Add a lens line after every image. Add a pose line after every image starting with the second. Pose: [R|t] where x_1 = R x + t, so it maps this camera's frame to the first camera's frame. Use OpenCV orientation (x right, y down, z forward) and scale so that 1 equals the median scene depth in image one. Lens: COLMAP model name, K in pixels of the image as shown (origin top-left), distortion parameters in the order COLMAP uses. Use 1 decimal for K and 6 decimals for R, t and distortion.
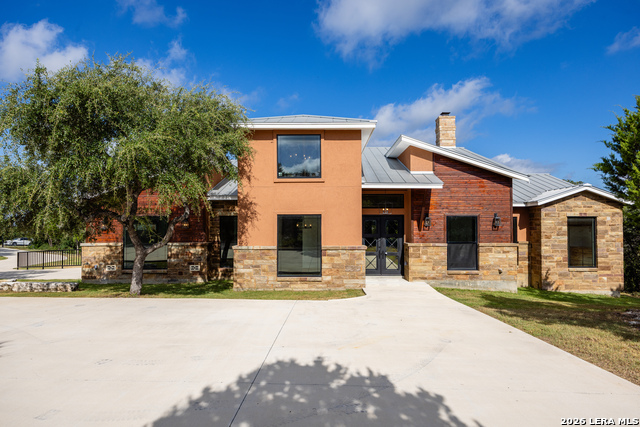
lens RADIAL K [[419.7, 0, 320.3], [0, 419.7, 214.3], [0, 0, 1]] dist [0.012438, -0.001160]
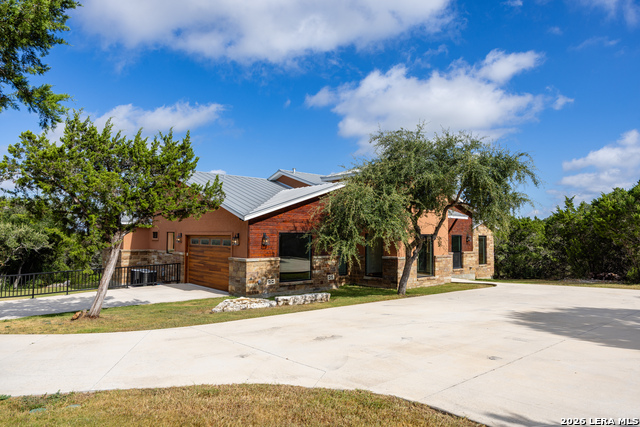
lens RADIAL K [[419.7, 0, 321.2], [0, 419.7, 213.3], [0, 0, 1]] dist [0.012438, -0.001160]
pose [[0.743577, 0.042365, 0.667307, -1.109791], [-0.023273, 0.999026, -0.037492, -0.006987], [-0.668245, 0.012348, 0.743839, 0.136424]]
